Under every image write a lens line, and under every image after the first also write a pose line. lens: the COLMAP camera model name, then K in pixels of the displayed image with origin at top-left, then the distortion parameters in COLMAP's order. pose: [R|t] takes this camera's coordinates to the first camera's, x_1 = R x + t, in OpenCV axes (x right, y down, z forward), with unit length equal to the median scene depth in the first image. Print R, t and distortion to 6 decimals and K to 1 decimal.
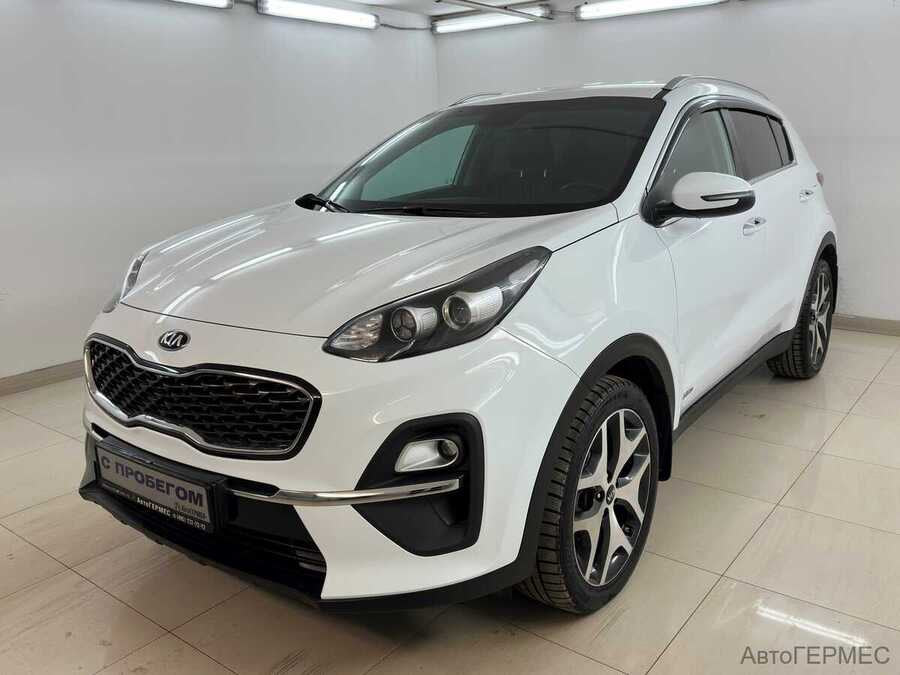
lens RADIAL K [[631.0, 0, 453.0], [0, 631.0, 332.1], [0, 0, 1]] dist [0.024175, -0.016375]
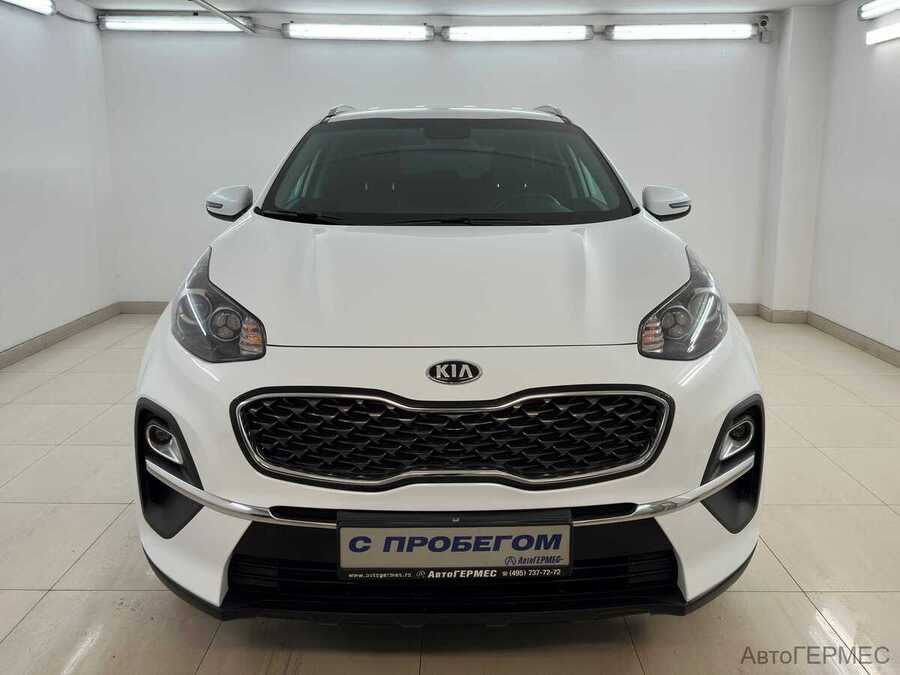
lens RADIAL K [[631.0, 0, 446.8], [0, 631.0, 316.1], [0, 0, 1]] dist [0.024175, -0.016375]
pose [[0.847545, -0.100224, 0.521174, -0.858114], [0.125984, 0.991932, -0.014125, -0.048988], [-0.515553, 0.077632, 0.853334, 0.268713]]
